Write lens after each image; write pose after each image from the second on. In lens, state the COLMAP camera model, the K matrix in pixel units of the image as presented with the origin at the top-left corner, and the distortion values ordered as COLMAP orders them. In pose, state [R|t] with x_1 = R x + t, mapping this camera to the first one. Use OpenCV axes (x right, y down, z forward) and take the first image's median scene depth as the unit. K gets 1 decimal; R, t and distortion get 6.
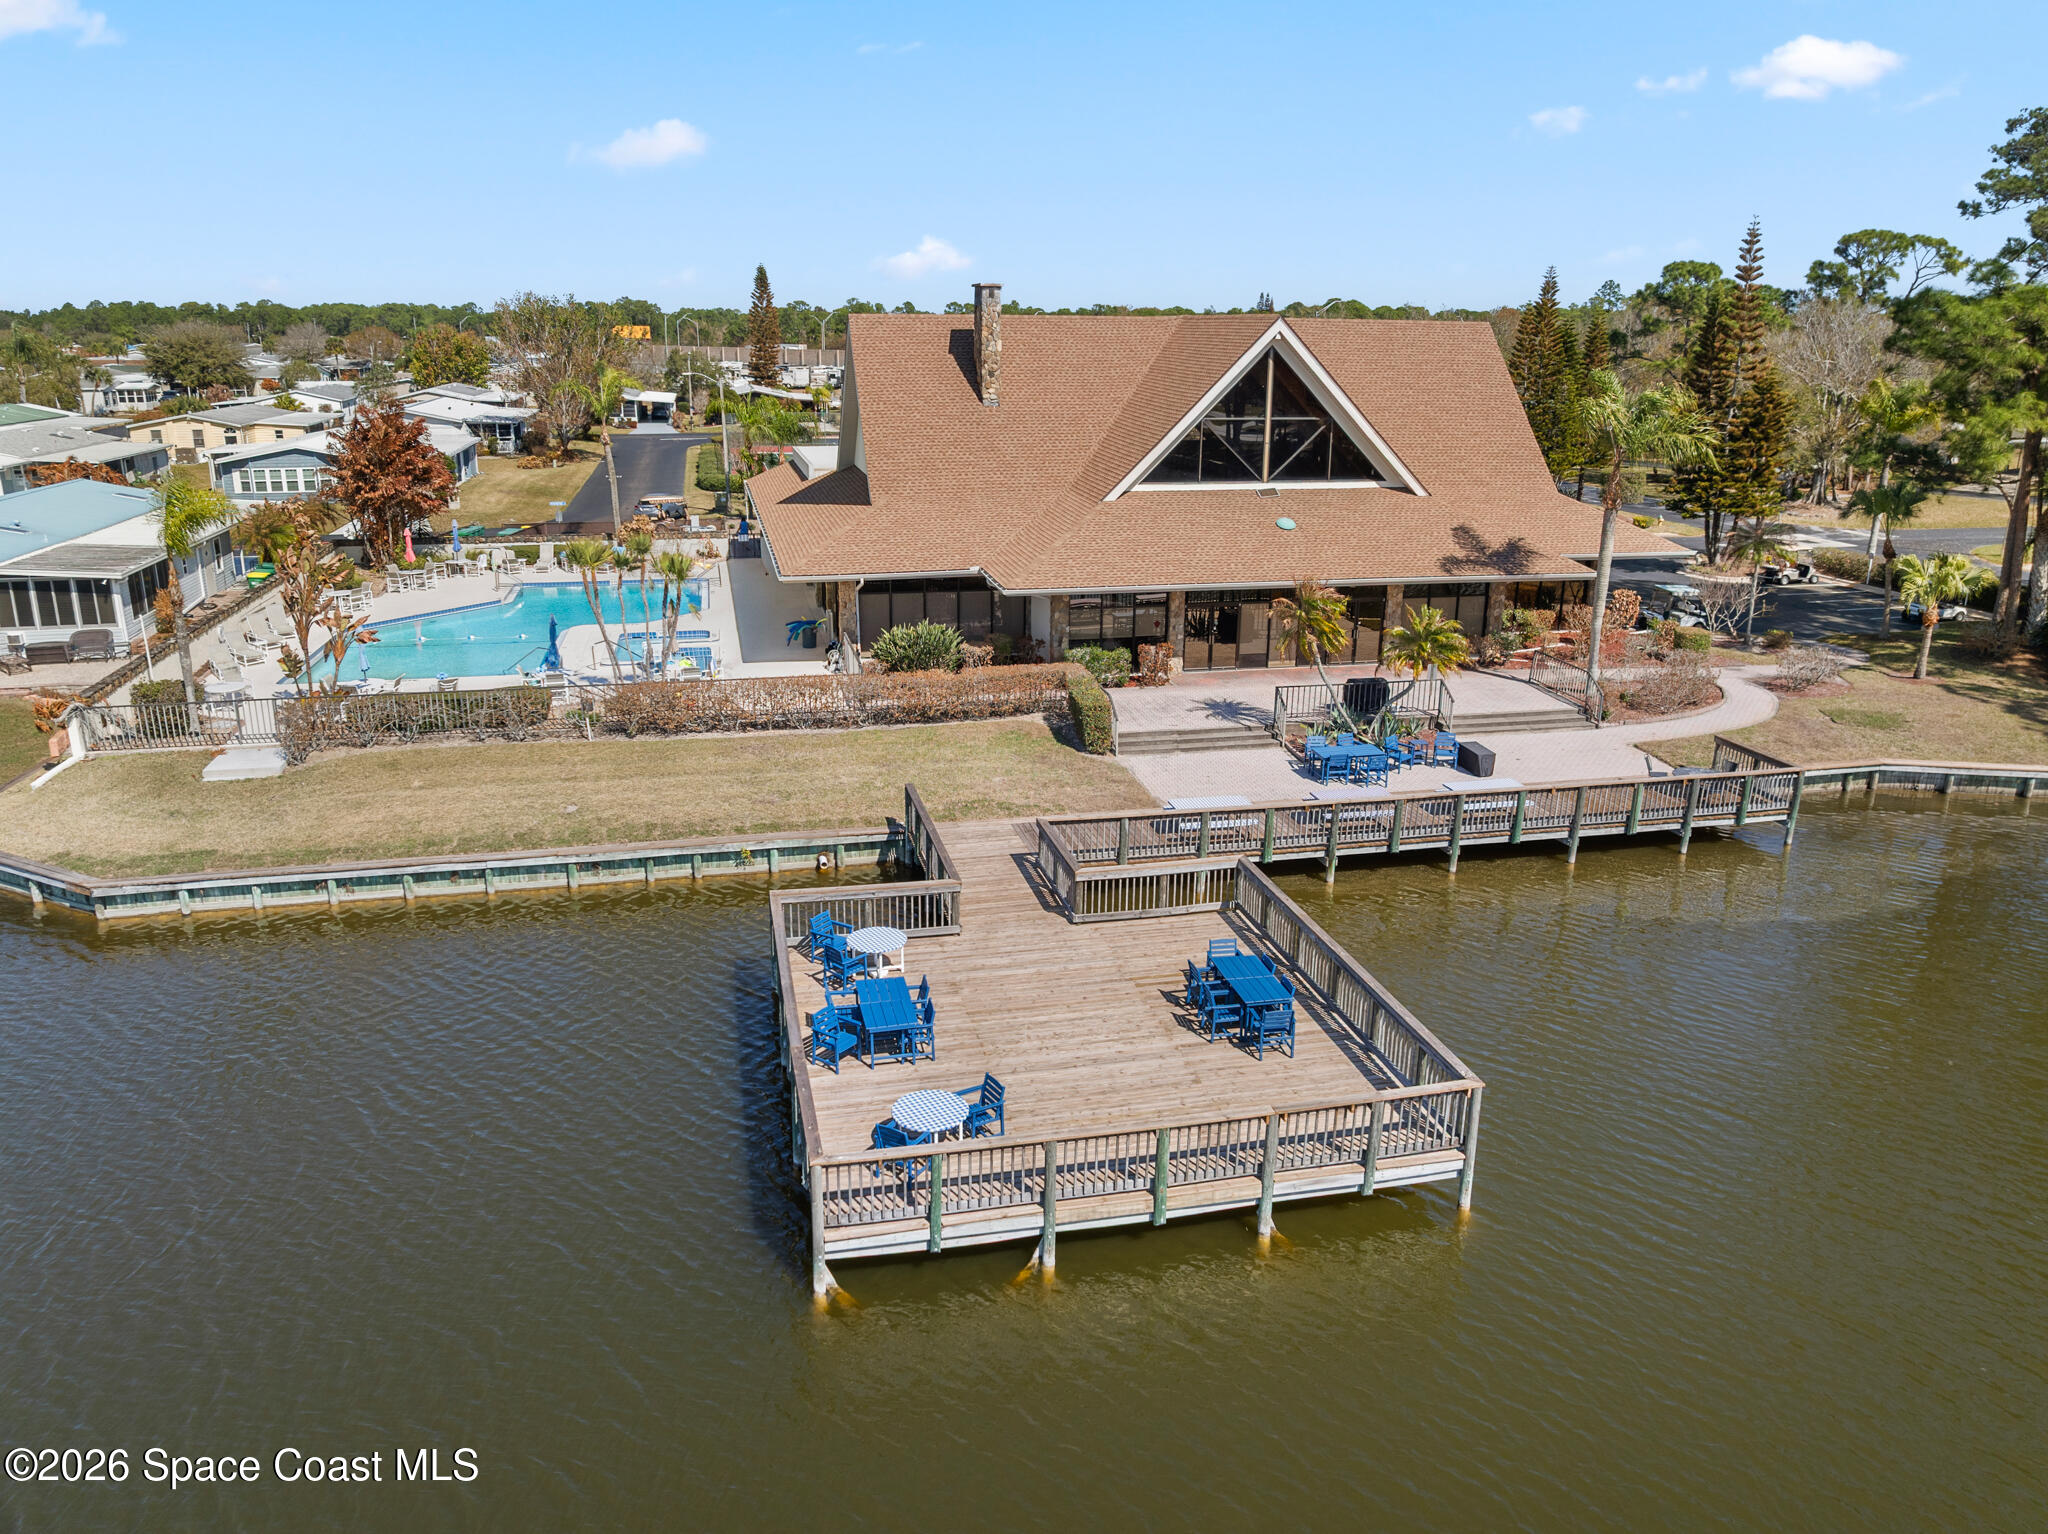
lens RADIAL K [[1474.6, 0, 1021.3], [0, 1474.6, 751.5], [0, 0, 1]] dist [-0.051180, 0.026059]
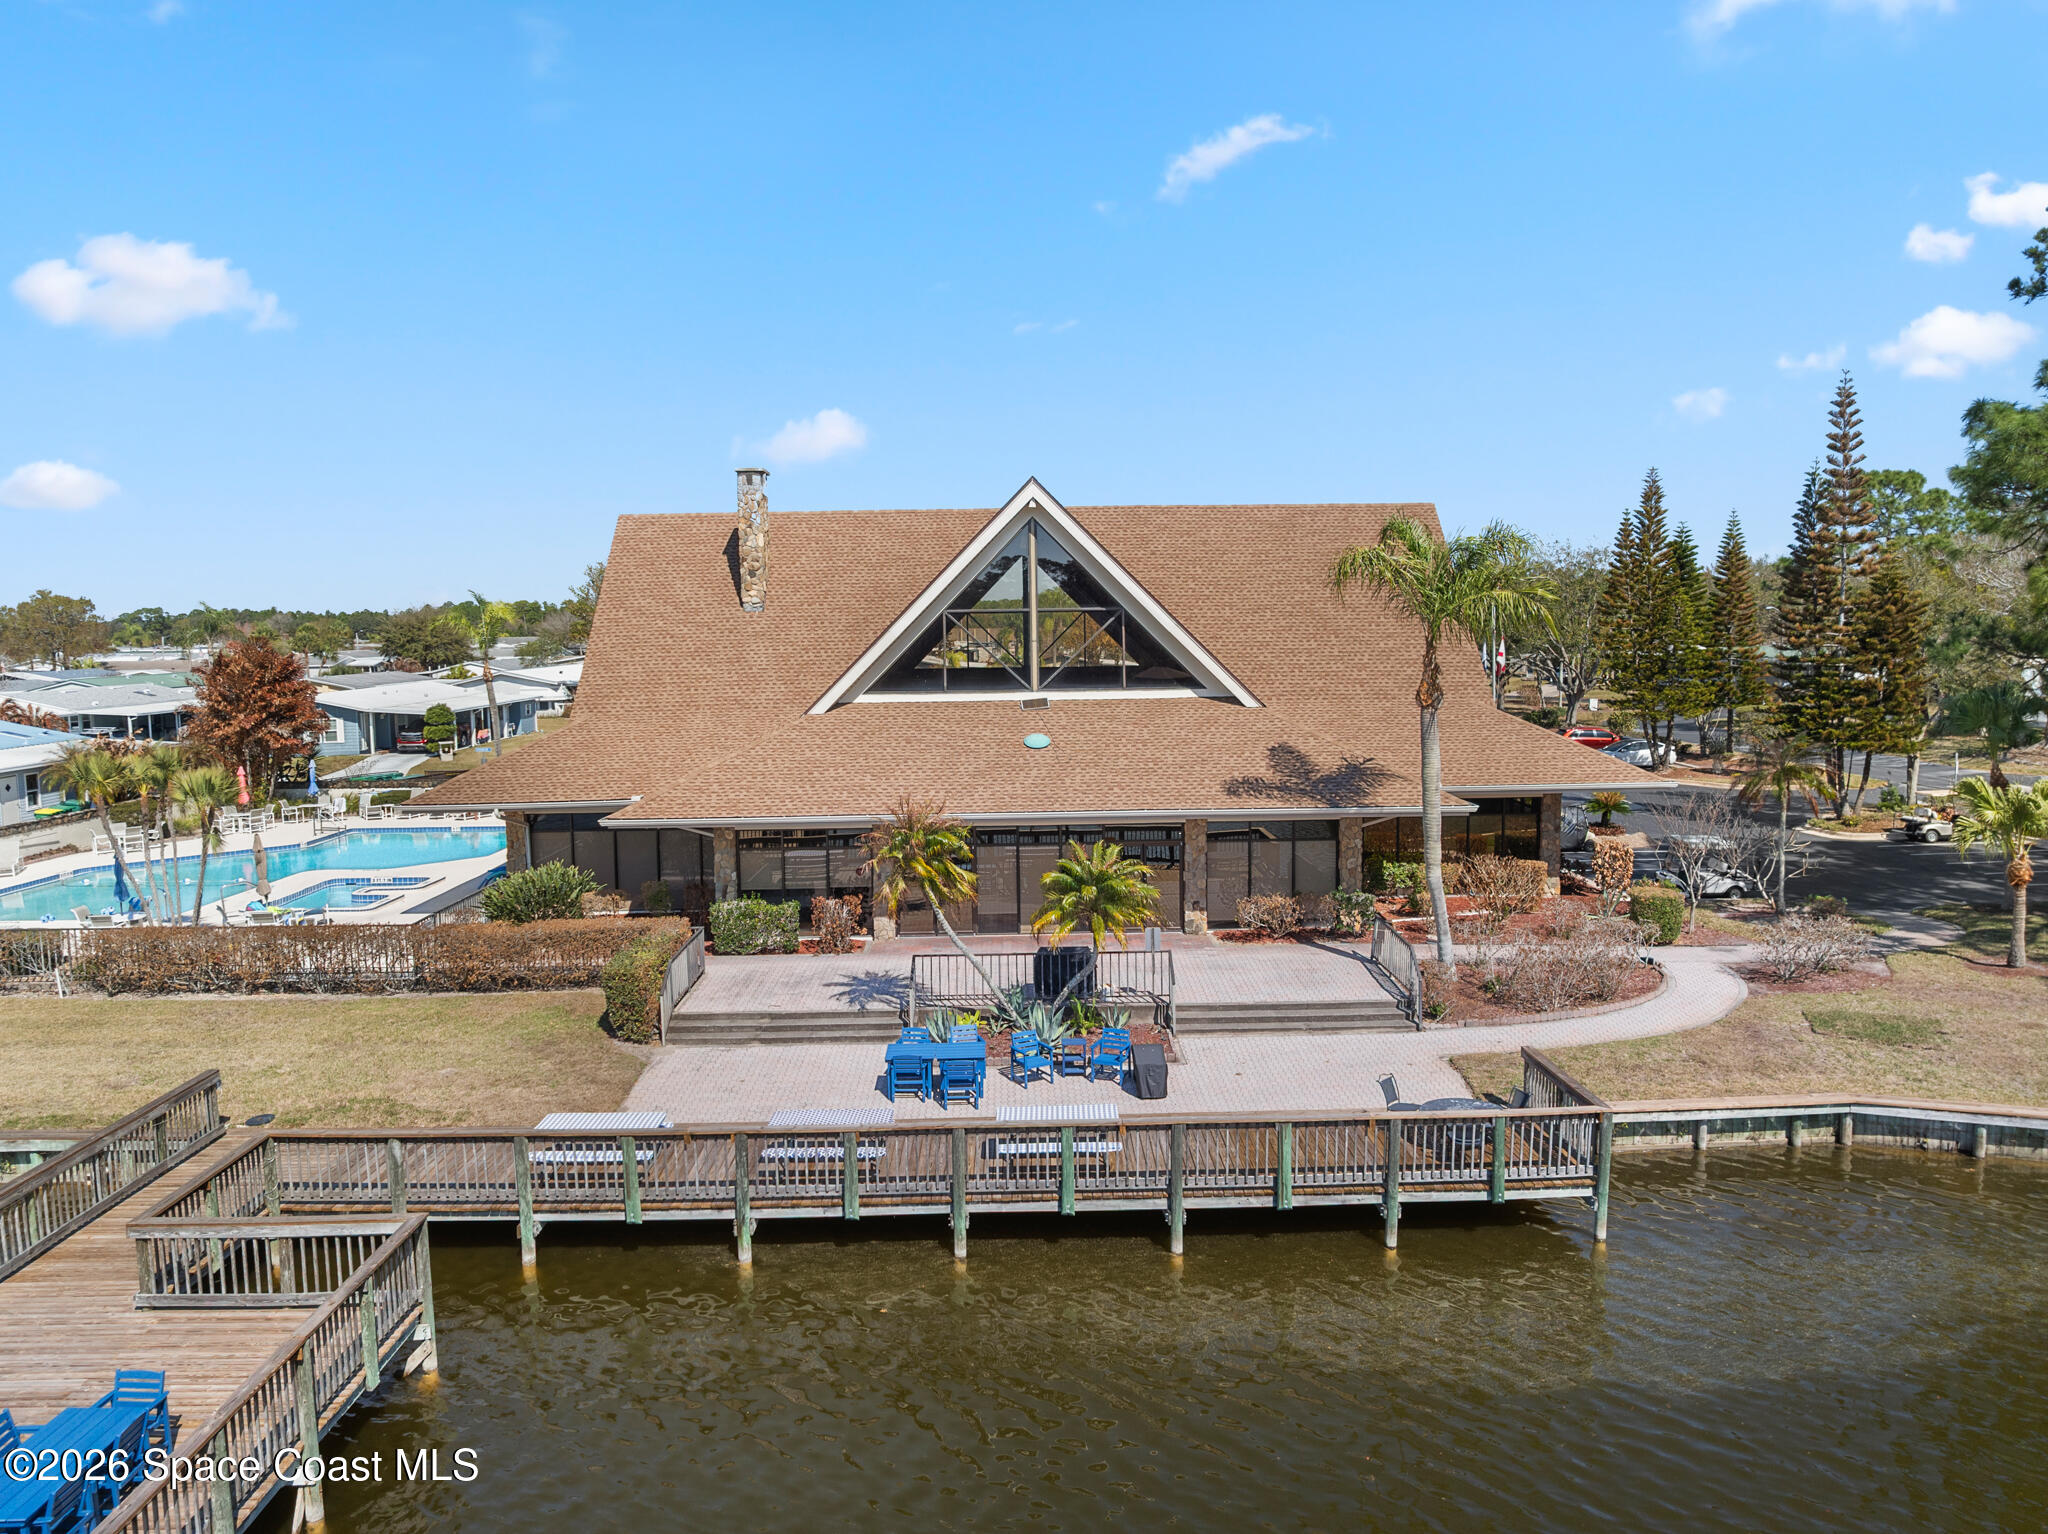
lens RADIAL K [[1474.6, 0, 1043.5], [0, 1474.6, 734.5], [0, 0, 1]] dist [-0.051180, 0.026059]
pose [[0.978137, -0.007637, -0.207823, 0.362015], [-0.035002, 0.979024, -0.200715, -0.007862], [0.204997, 0.203601, 0.957352, 0.298154]]
